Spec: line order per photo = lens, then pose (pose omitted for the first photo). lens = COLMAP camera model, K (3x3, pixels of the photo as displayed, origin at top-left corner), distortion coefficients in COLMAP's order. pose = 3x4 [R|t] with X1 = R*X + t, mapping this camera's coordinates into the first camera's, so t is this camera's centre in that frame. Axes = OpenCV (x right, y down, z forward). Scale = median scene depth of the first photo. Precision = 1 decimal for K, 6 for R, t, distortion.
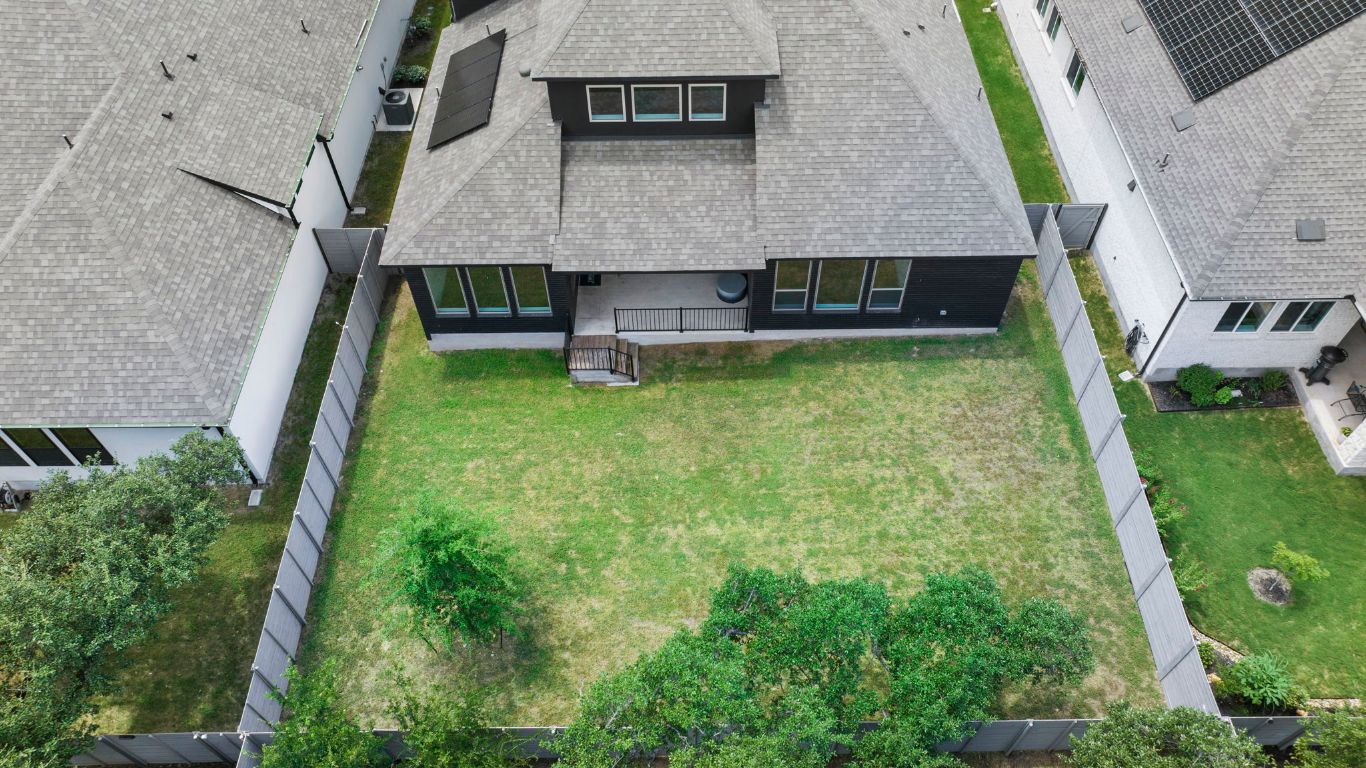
lens RADIAL K [[983.5, 0, 680.7], [0, 983.5, 374.5], [0, 0, 1]] dist [-0.010333, 0.012984]
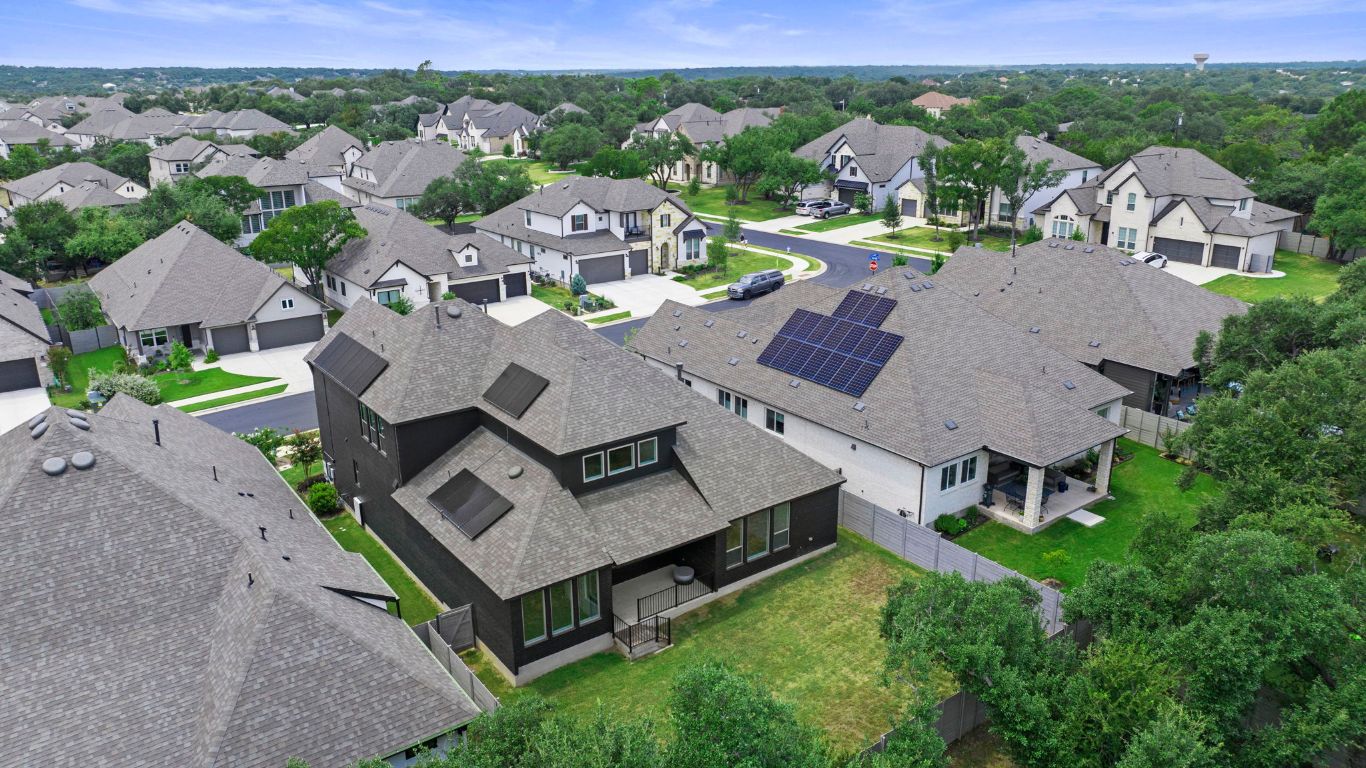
lens RADIAL K [[983.5, 0, 686.5], [0, 983.5, 388.3], [0, 0, 1]] dist [-0.010333, 0.012984]
pose [[0.803616, -0.180602, 0.567084, -0.802676], [0.464836, 0.785499, -0.408558, 0.321558], [-0.371657, 0.591925, 0.715190, -0.223907]]
